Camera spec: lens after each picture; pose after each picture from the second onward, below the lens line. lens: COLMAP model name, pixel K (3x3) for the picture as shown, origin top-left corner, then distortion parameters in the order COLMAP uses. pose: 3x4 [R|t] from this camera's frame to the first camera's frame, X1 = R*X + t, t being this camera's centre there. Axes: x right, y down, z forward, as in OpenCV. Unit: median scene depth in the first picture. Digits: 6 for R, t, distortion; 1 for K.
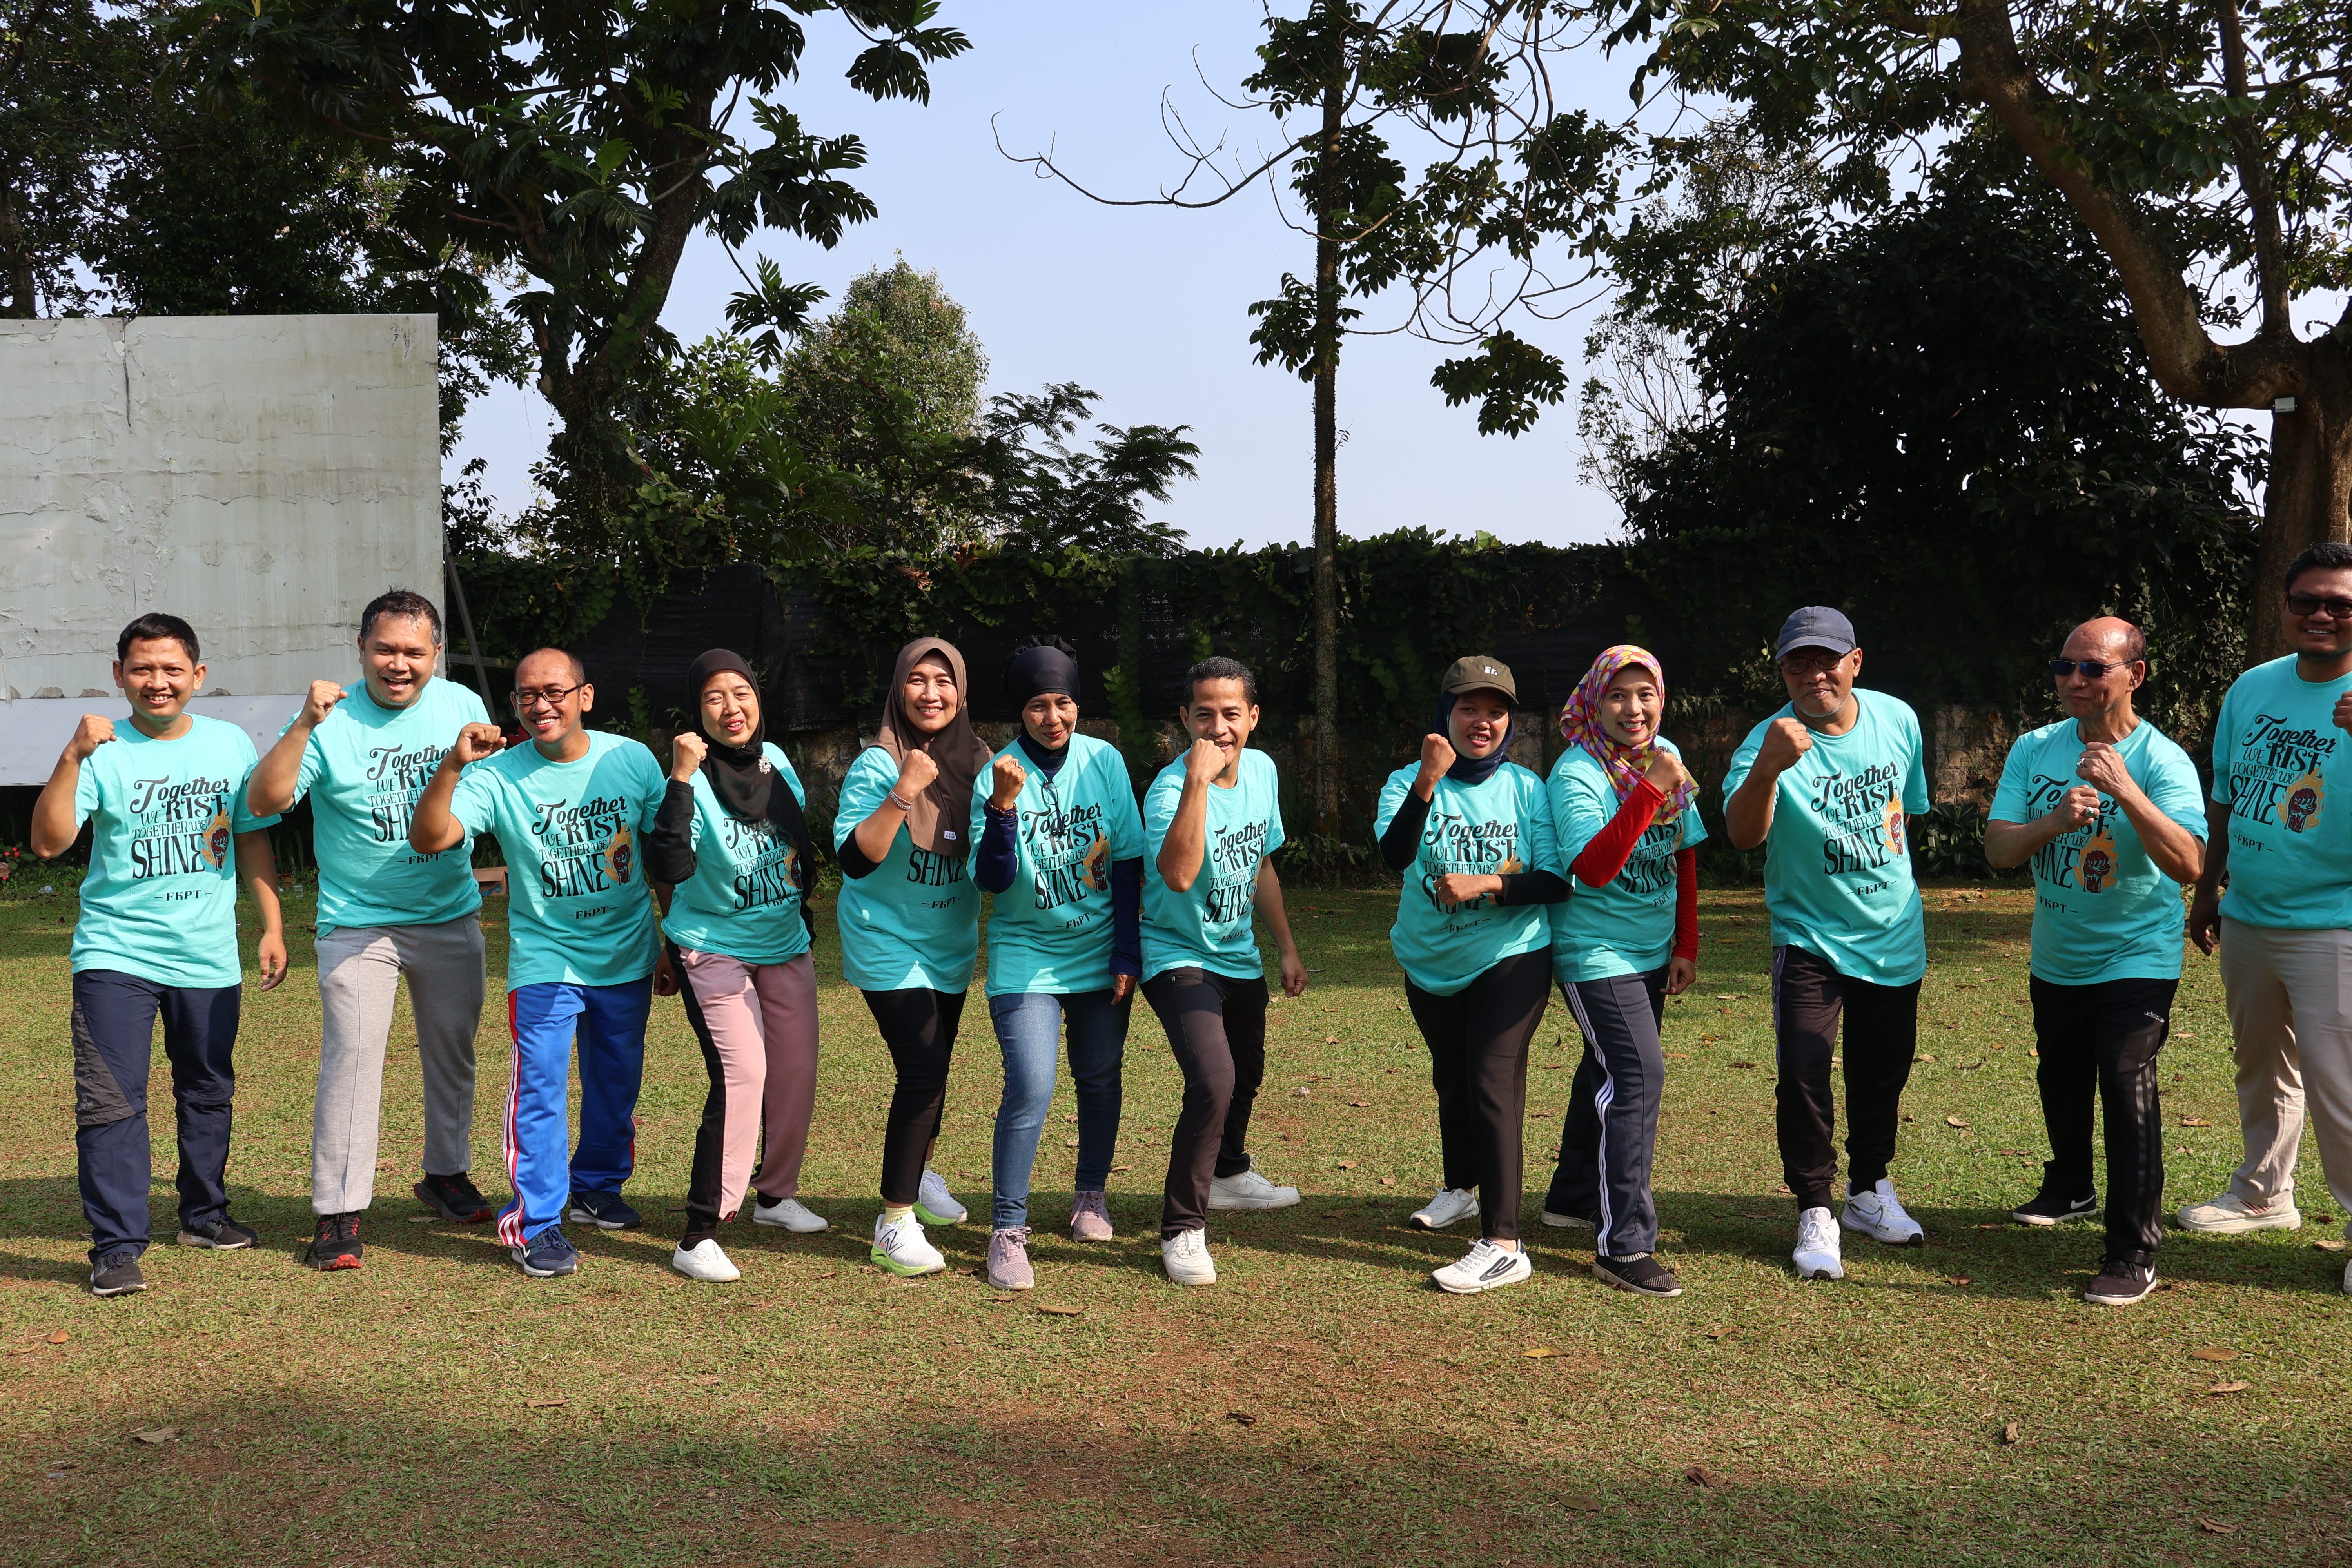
lens RADIAL K [[1938.4, 0, 1201.7], [0, 1938.4, 800.7], [0, 0, 1]] dist [-0.004060, 0.000817]
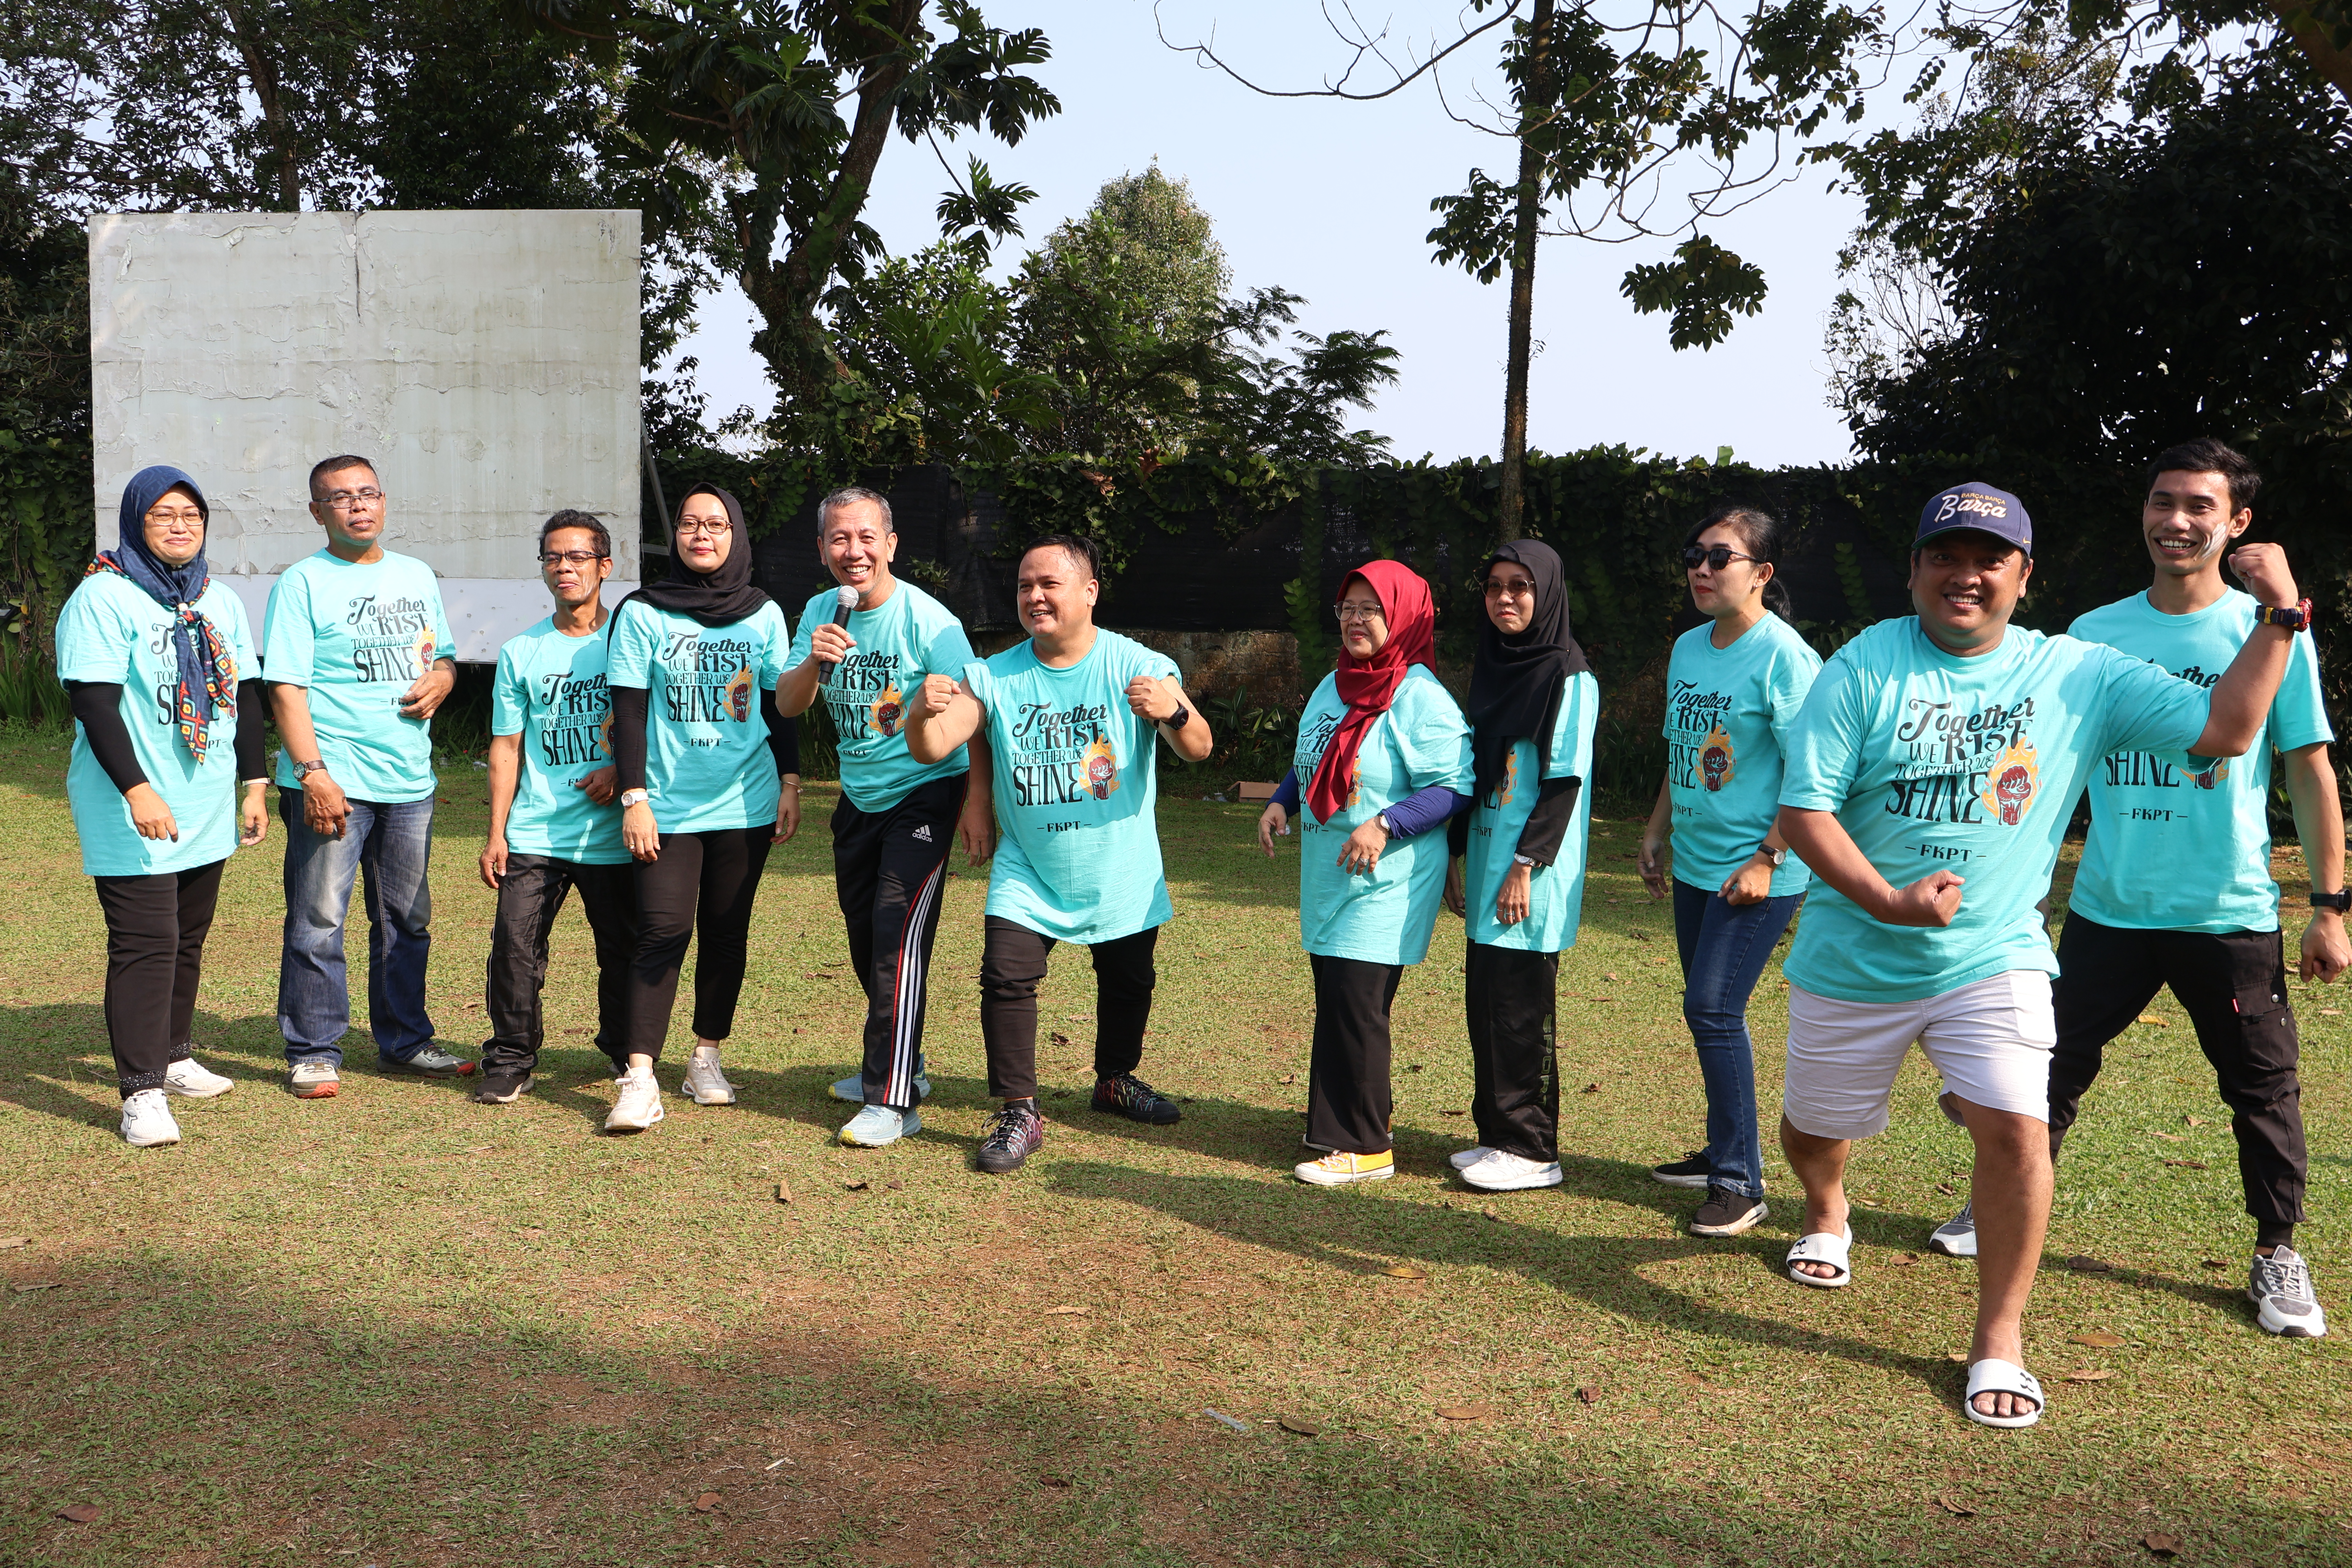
lens RADIAL K [[1938.4, 0, 1196.5], [0, 1938.4, 806.0], [0, 0, 1]] dist [-0.004060, 0.000817]
pose [[0.989117, 0.050147, -0.138324, 0.048848], [-0.044014, 0.997922, 0.047052, 0.001569], [0.140396, -0.040452, 0.989269, 0.016450]]
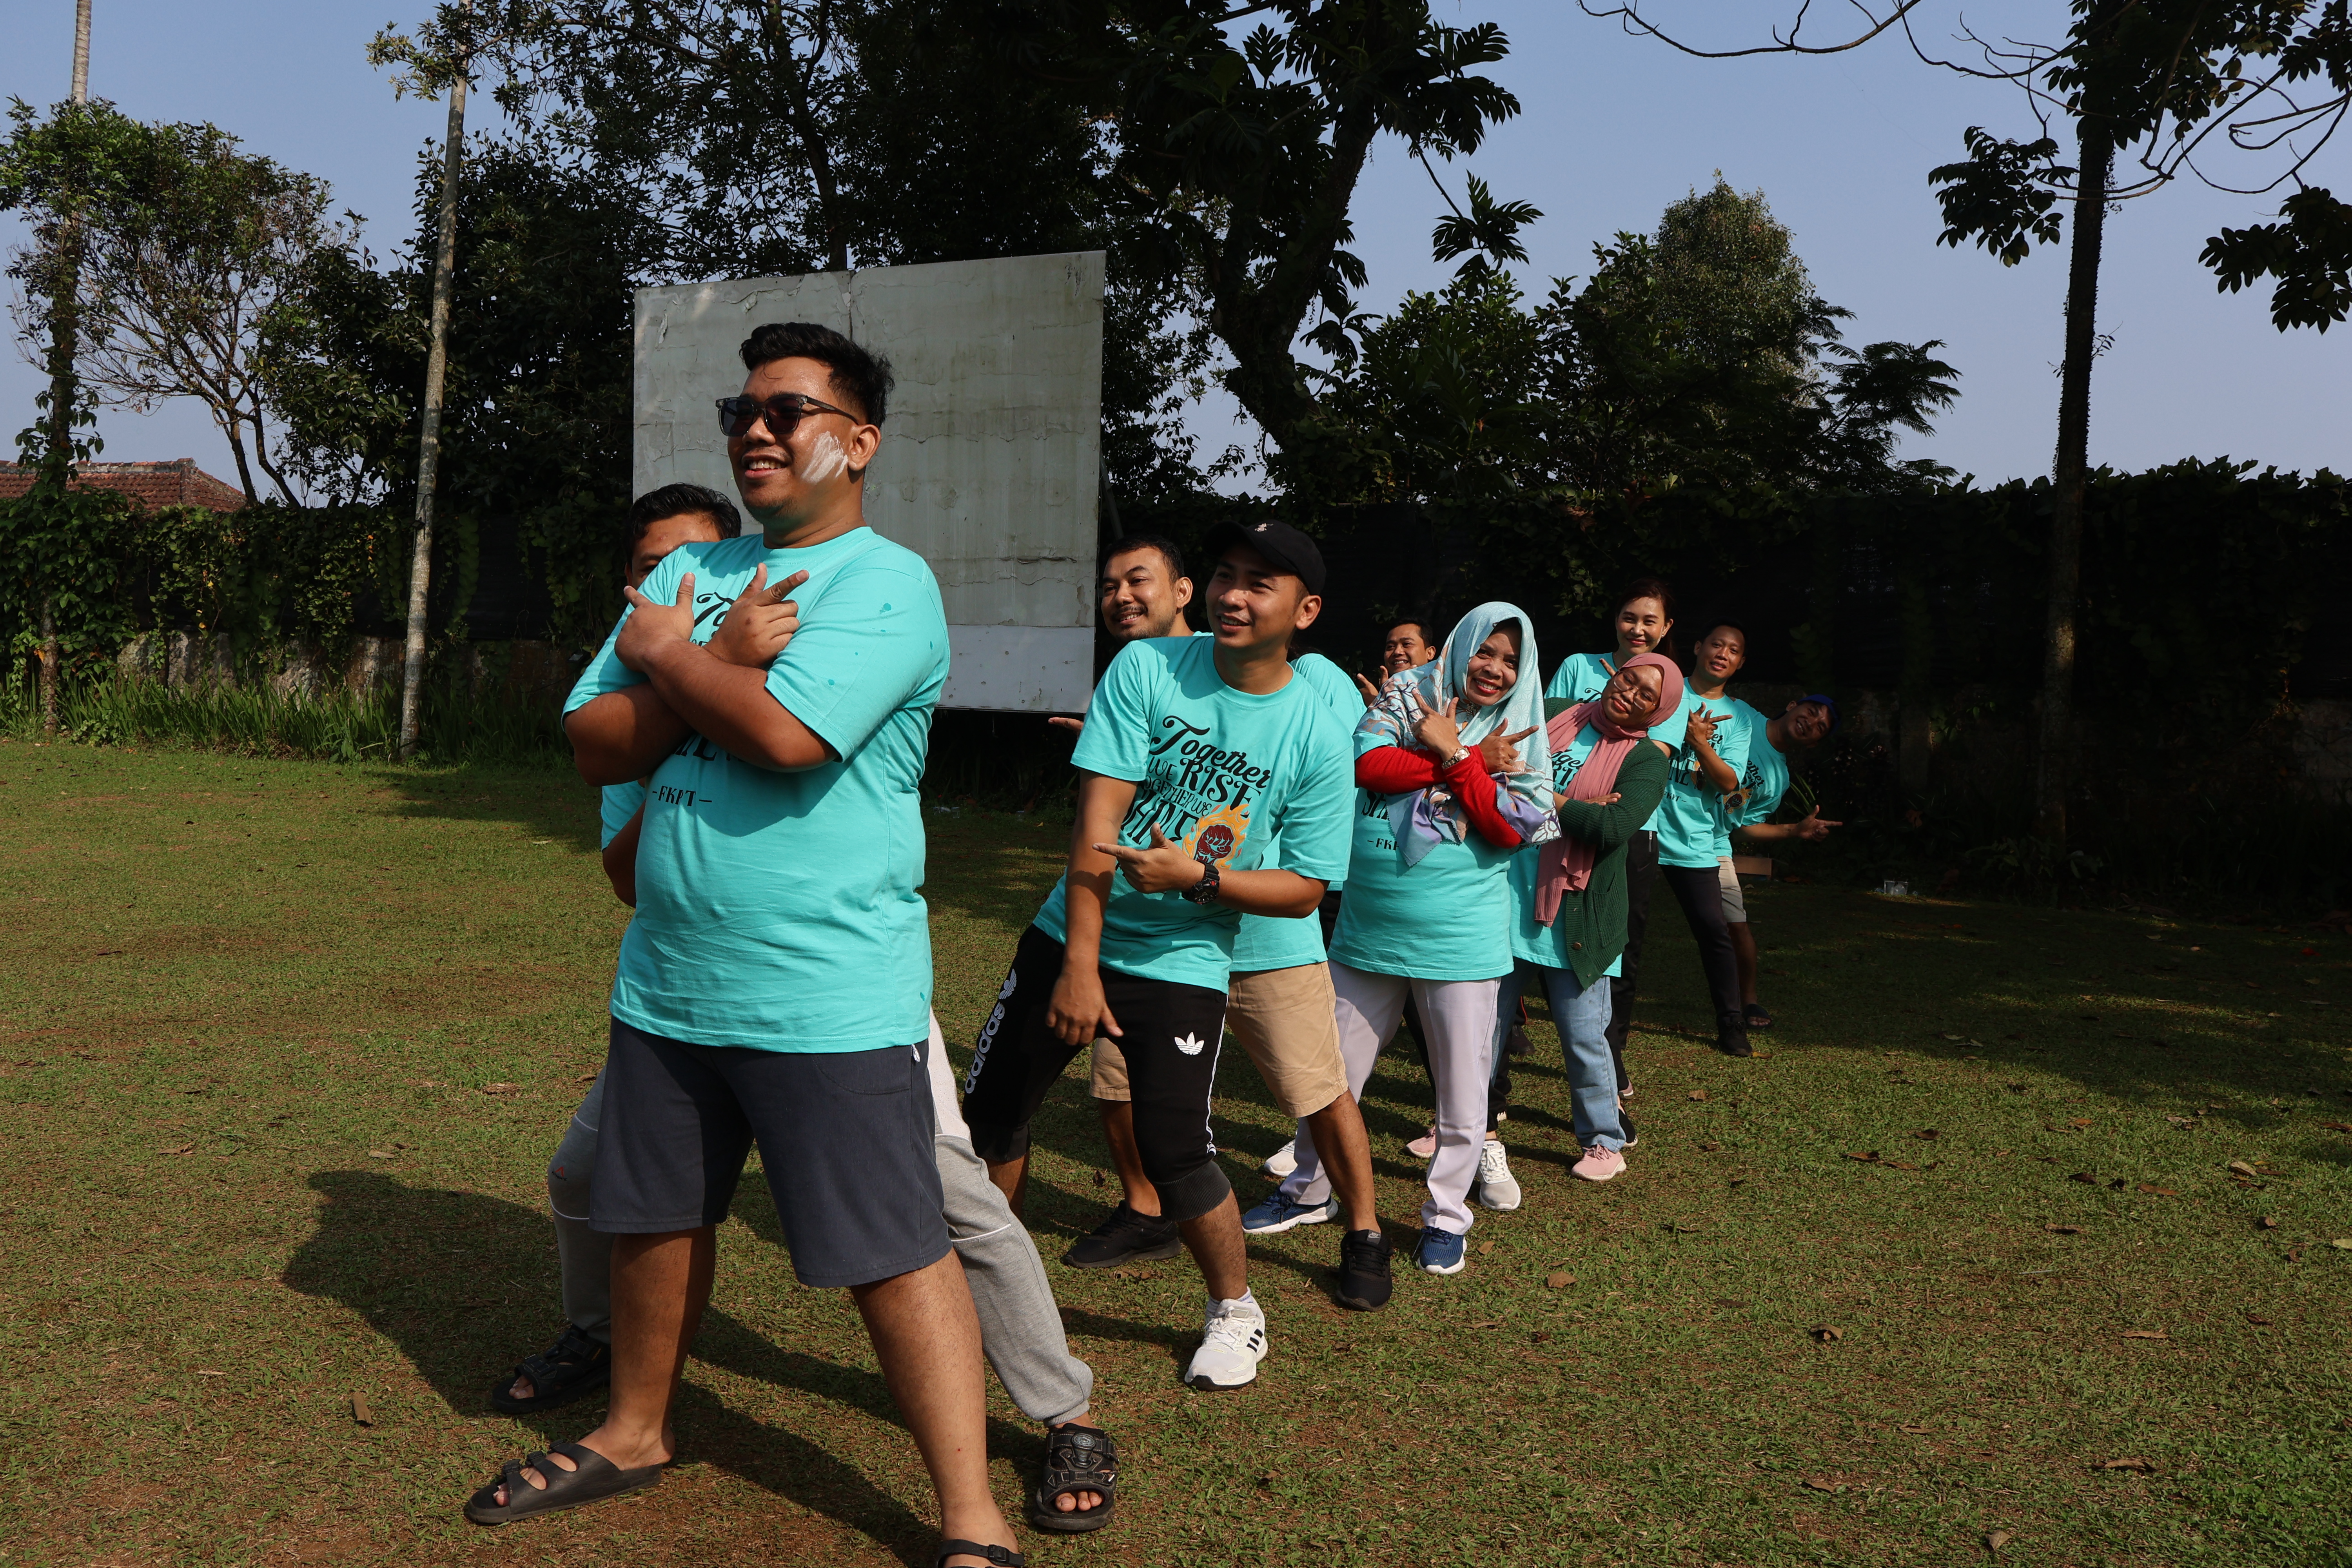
lens RADIAL K [[1938.4, 0, 1186.7], [0, 1938.4, 787.4], [0, 0, 1]] dist [-0.004060, 0.000817]
pose [[0.887996, 0.068713, -0.454688, 0.110771], [-0.062139, 0.997634, 0.029409, -0.005477], [0.455633, 0.002139, 0.890165, 0.118810]]
